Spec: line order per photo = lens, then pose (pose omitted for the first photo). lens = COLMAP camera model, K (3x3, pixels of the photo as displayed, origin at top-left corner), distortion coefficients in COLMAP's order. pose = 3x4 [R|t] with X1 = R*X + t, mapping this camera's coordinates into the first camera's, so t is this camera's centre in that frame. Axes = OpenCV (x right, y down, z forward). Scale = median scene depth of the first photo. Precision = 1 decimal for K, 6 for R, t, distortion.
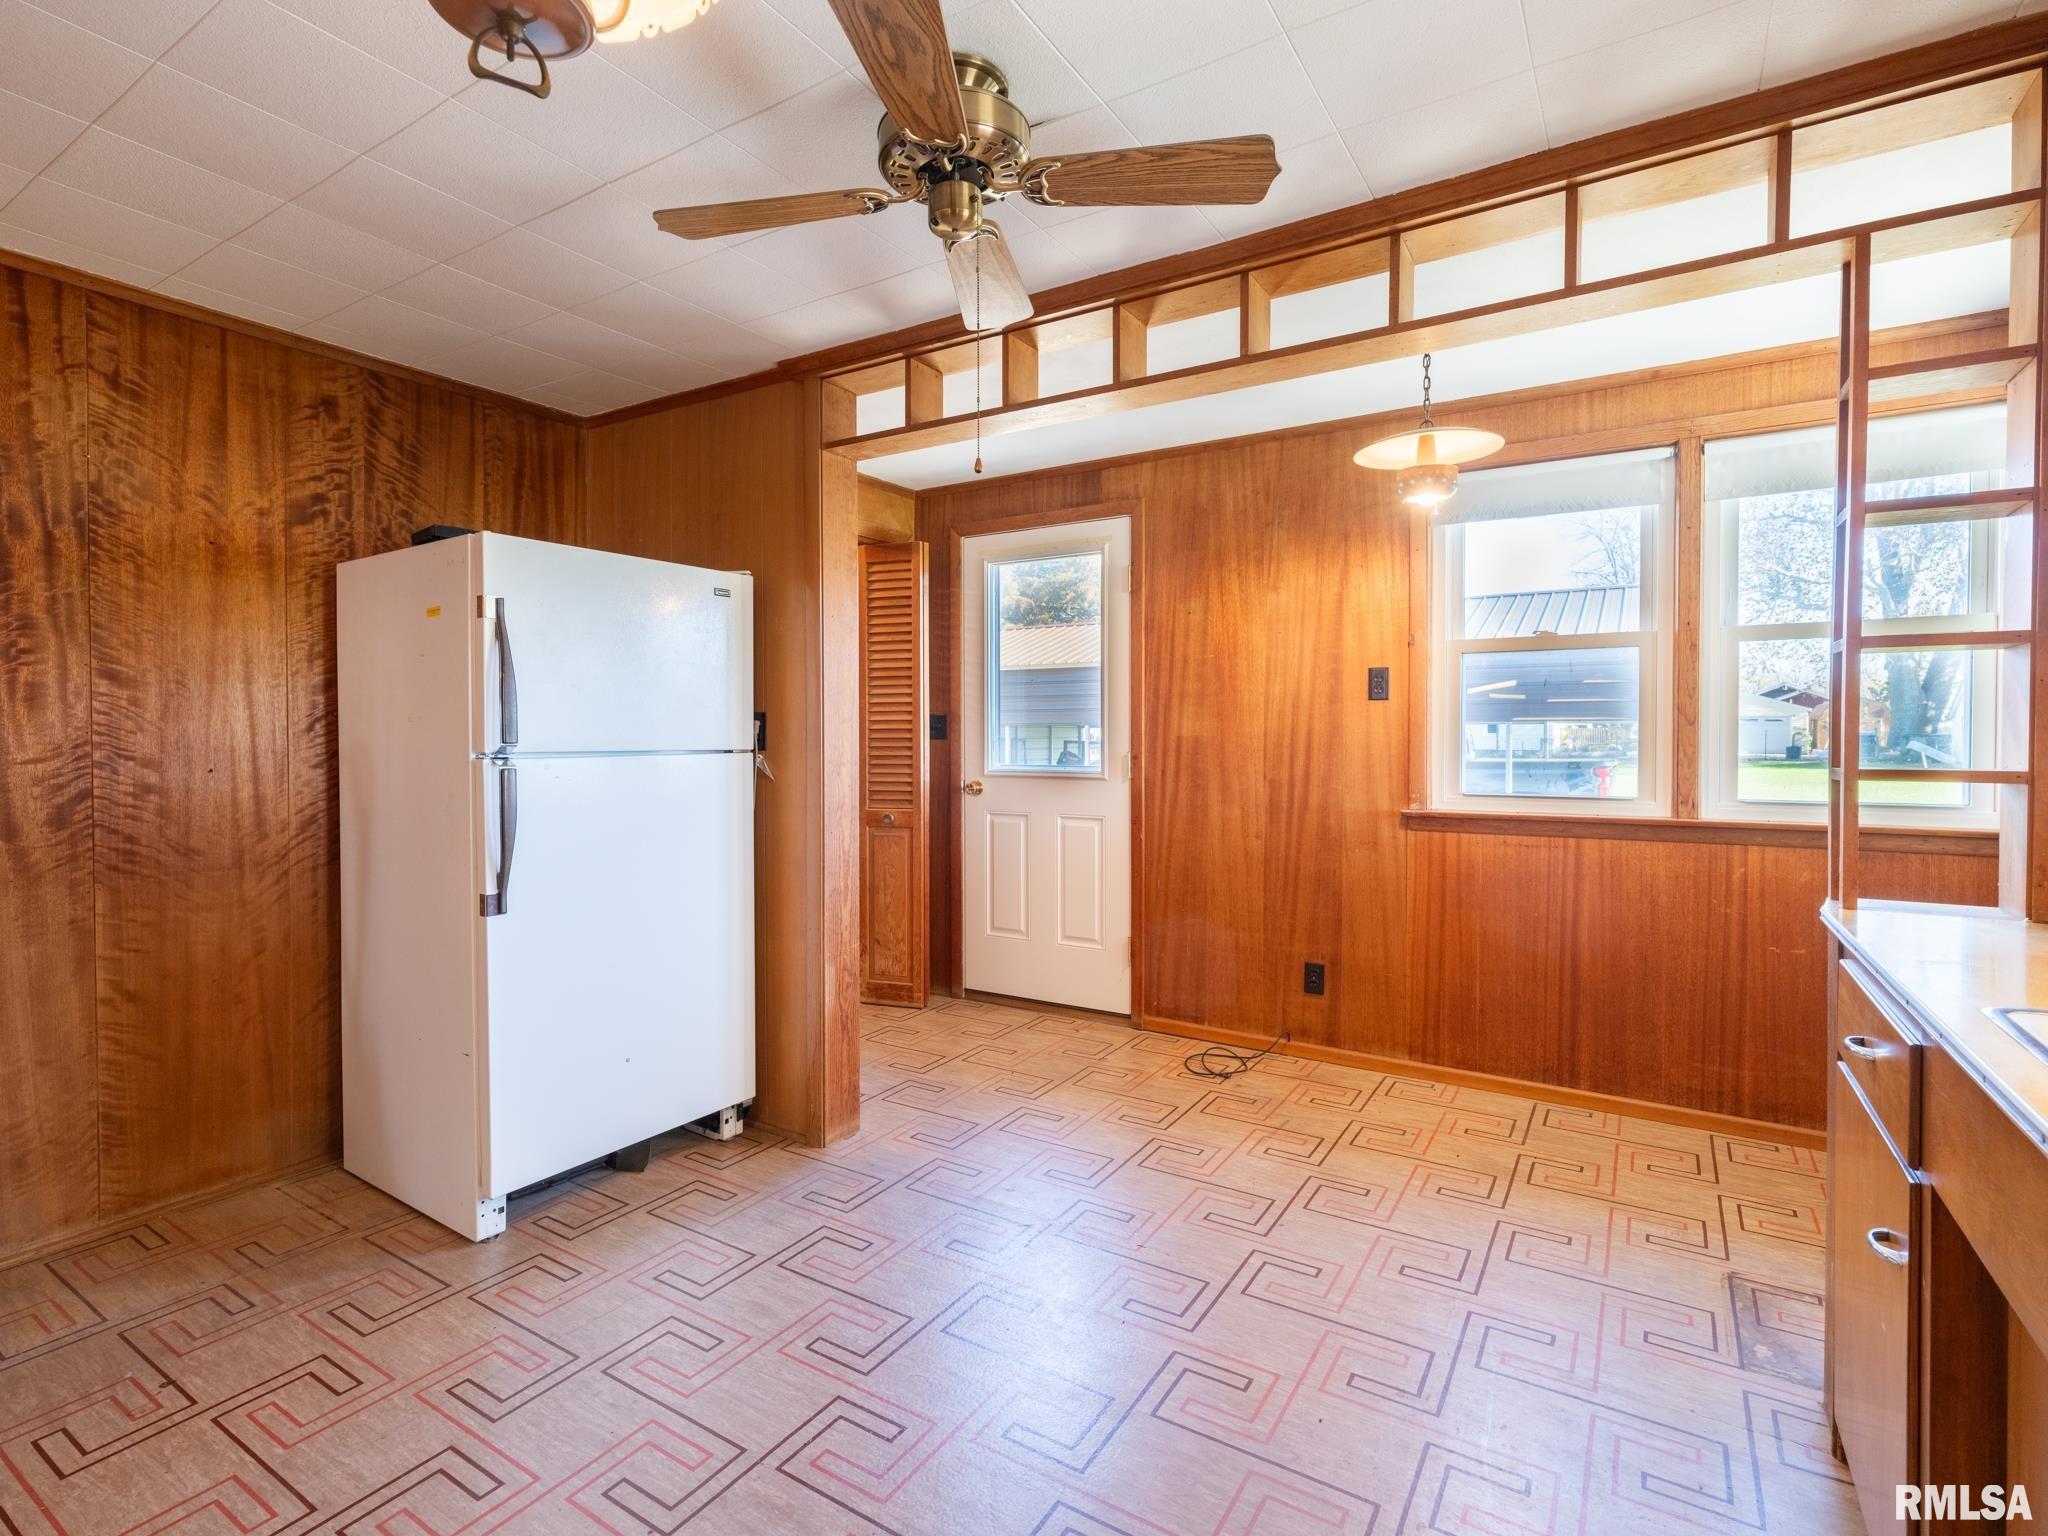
lens RADIAL K [[1010.2, 0, 988.7], [0, 1010.2, 751.0], [0, 0, 1]] dist [-0.001218, 0.000275]
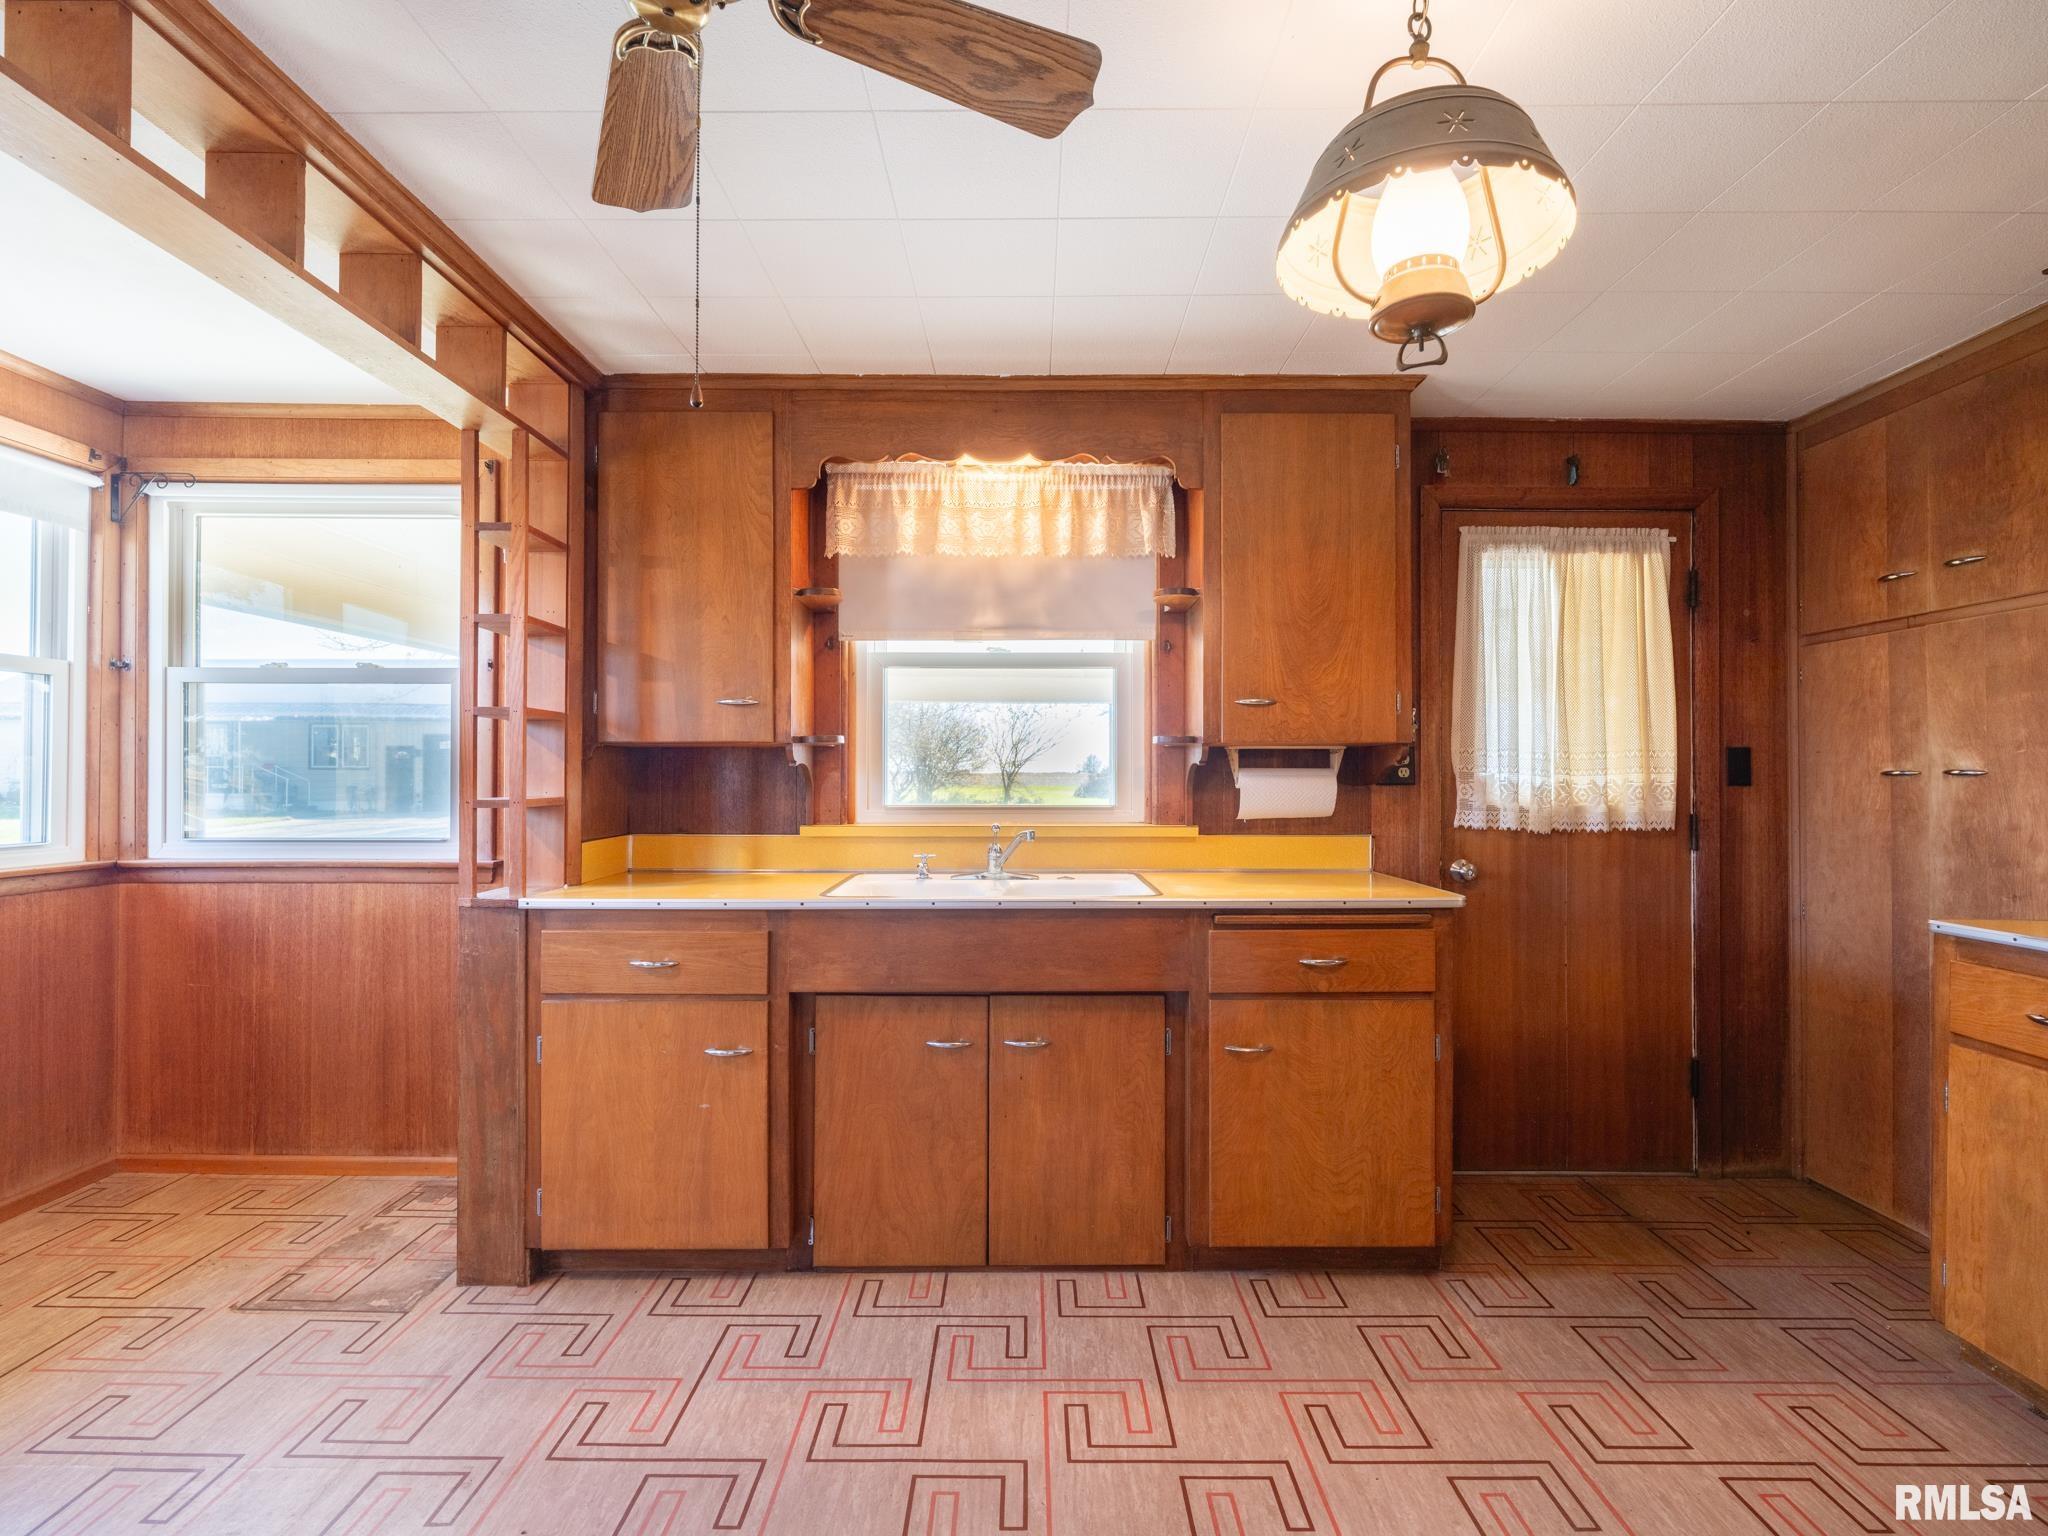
lens RADIAL K [[974.3, 0, 1024.0], [0, 974.3, 768.0], [0, 0, 1]] dist [-0.003976, 0.000466]
pose [[-0.549140, 0.005458, 0.835713, -0.357268], [0.011857, 0.999929, 0.001260, -0.010089], [-0.835646, 0.010601, -0.549165, 0.602510]]
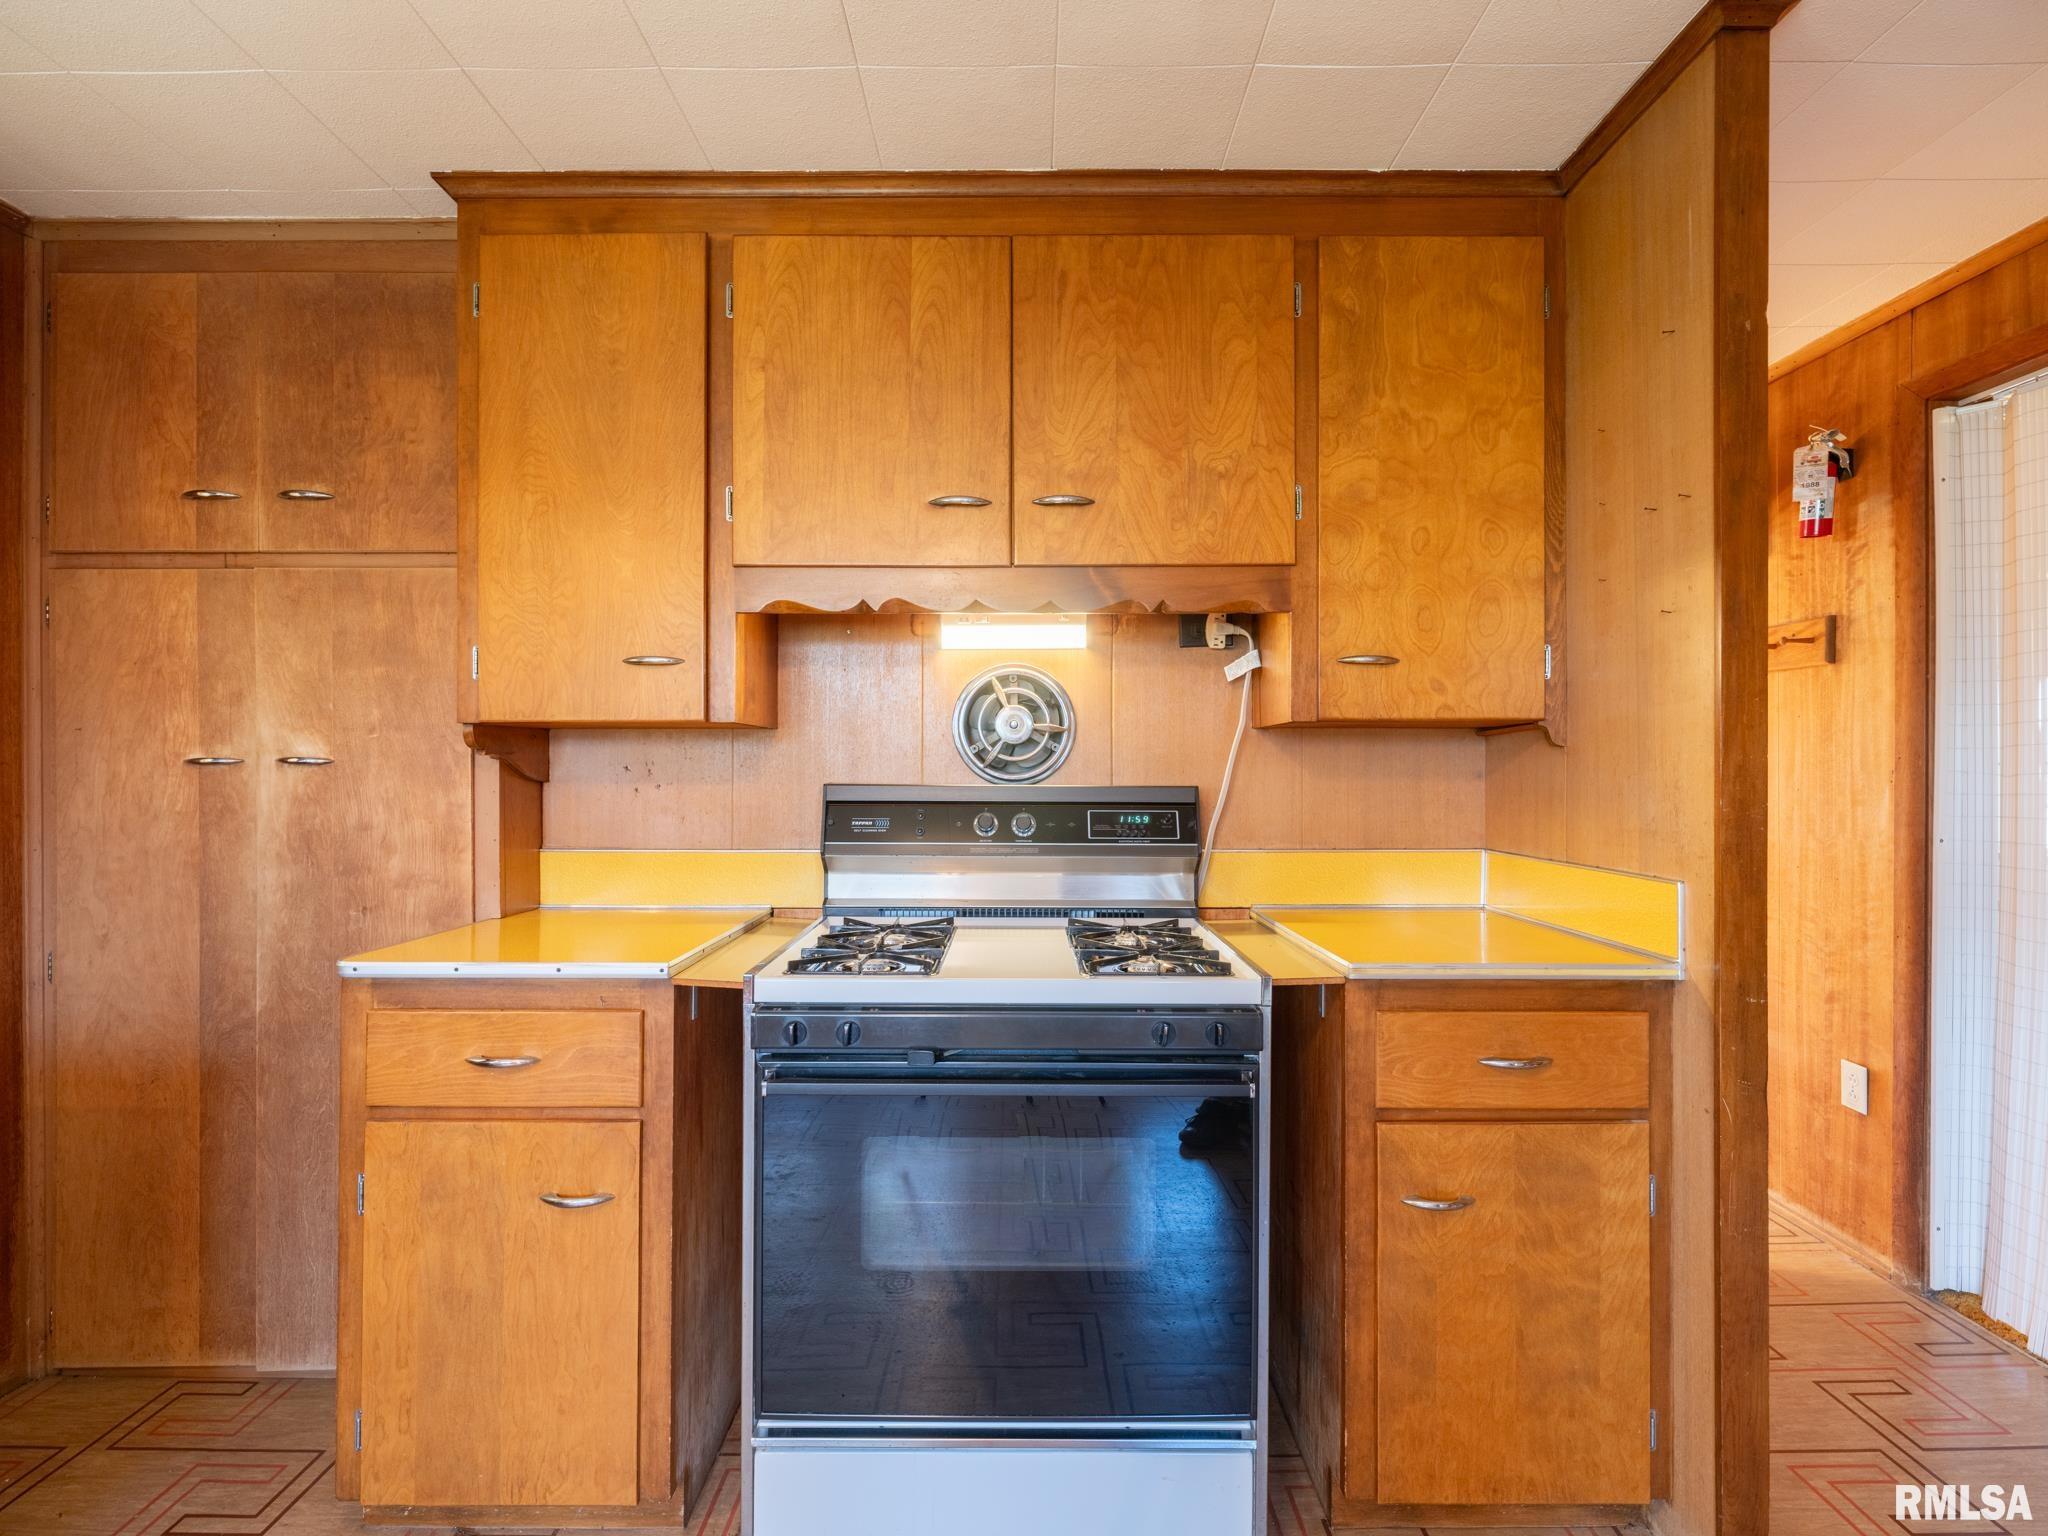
lens RADIAL K [[983.2, 0, 1028.9], [0, 983.2, 767.5], [0, 0, 1]] dist [-0.004180, 0.000522]
pose [[-0.833984, -0.001745, -0.551786, -0.170872], [-0.010759, 0.999856, 0.013099, -0.005636], [0.551684, 0.016861, -0.833883, 0.337696]]
